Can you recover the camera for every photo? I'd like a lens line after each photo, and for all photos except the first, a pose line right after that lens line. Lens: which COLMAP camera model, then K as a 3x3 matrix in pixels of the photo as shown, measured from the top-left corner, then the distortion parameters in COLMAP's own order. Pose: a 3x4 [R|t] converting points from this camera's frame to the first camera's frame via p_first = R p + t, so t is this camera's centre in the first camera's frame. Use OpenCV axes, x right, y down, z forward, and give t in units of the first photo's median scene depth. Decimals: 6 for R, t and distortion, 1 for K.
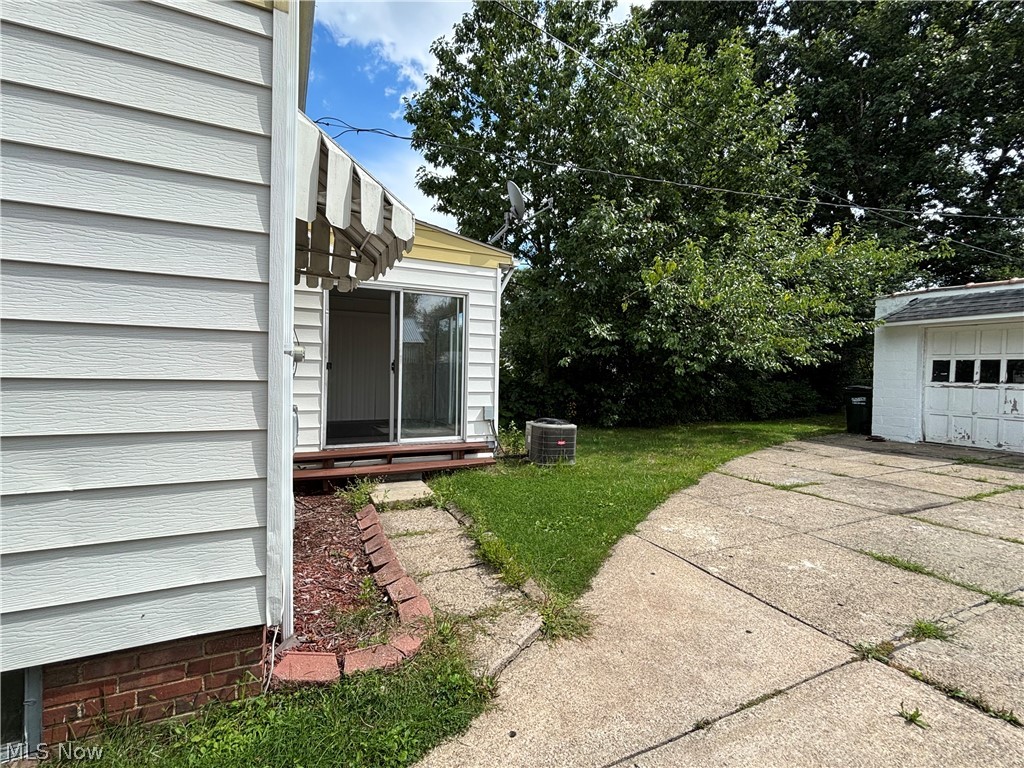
lens RADIAL K [[469.2, 0, 512.0], [0, 469.2, 384.0], [0, 0, 1]] dist [0.004049, 0.000758]
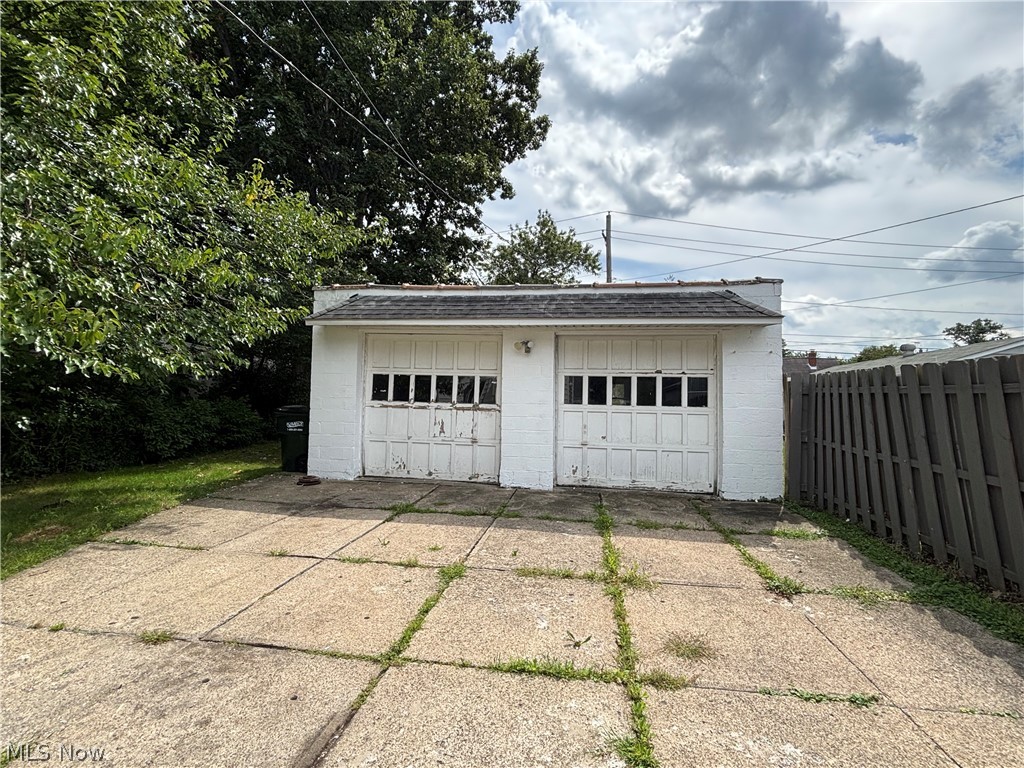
lens RADIAL K [[469.2, 0, 512.0], [0, 469.2, 384.0], [0, 0, 1]] dist [0.004049, 0.000758]
pose [[0.556792, 0.016211, 0.830494, 0.365043], [0.001798, 0.999784, -0.020721, -0.016203], [-0.830650, 0.013030, 0.556643, 0.360127]]
